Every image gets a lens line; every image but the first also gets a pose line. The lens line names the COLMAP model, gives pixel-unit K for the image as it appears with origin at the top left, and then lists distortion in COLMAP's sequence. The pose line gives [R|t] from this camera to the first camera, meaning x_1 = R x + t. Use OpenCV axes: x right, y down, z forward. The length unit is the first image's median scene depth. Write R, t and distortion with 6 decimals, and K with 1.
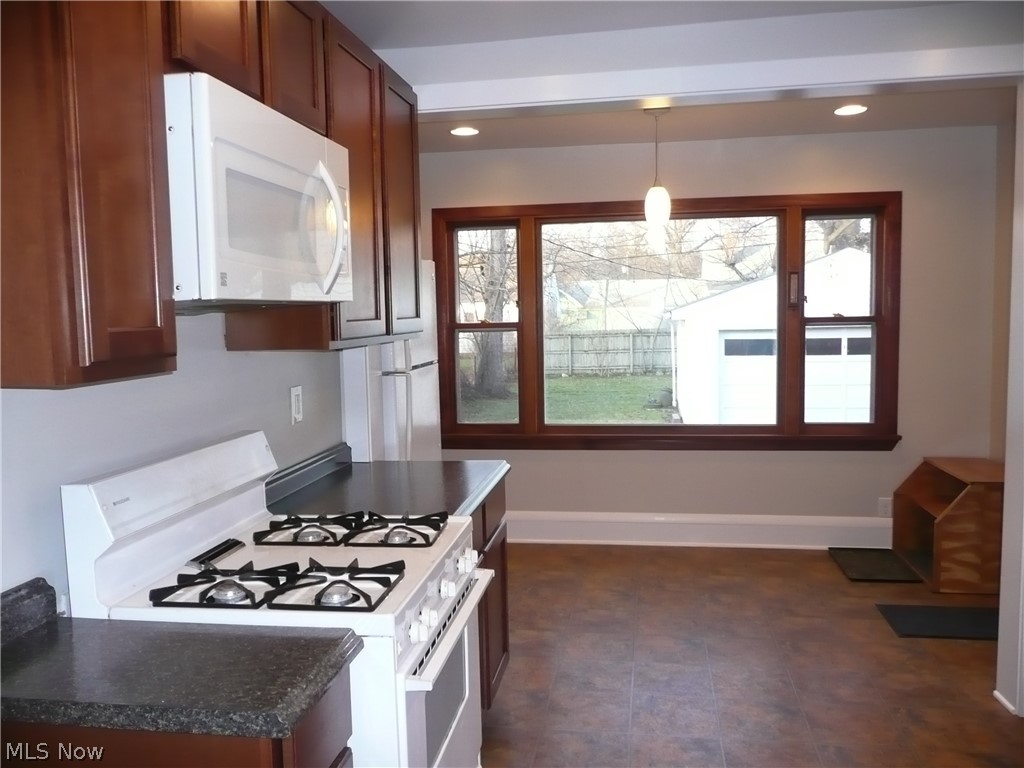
lens RADIAL K [[856.9, 0, 513.3], [0, 856.9, 382.2], [0, 0, 1]] dist [-0.014874, 0.007247]
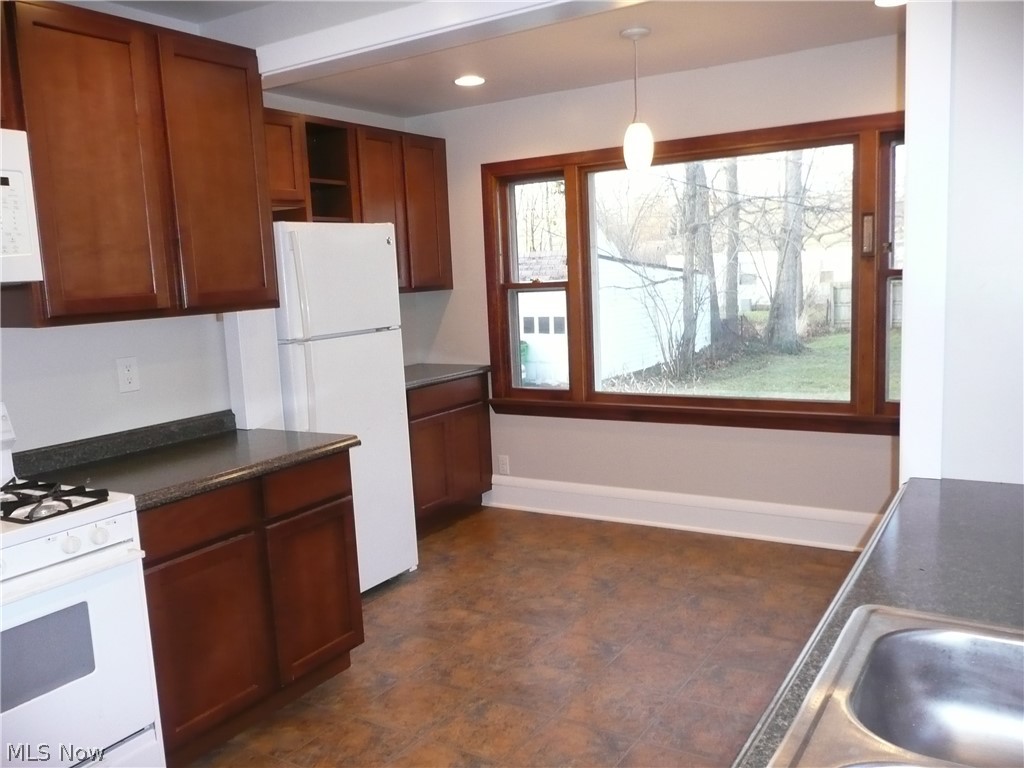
lens RADIAL K [[856.9, 0, 513.0], [0, 856.9, 386.7], [0, 0, 1]] dist [-0.014874, 0.007247]
pose [[0.920110, 0.028664, -0.390609, 0.364590], [-0.004401, 0.998012, 0.062869, -0.016224], [0.391635, -0.056128, 0.918407, 0.133063]]
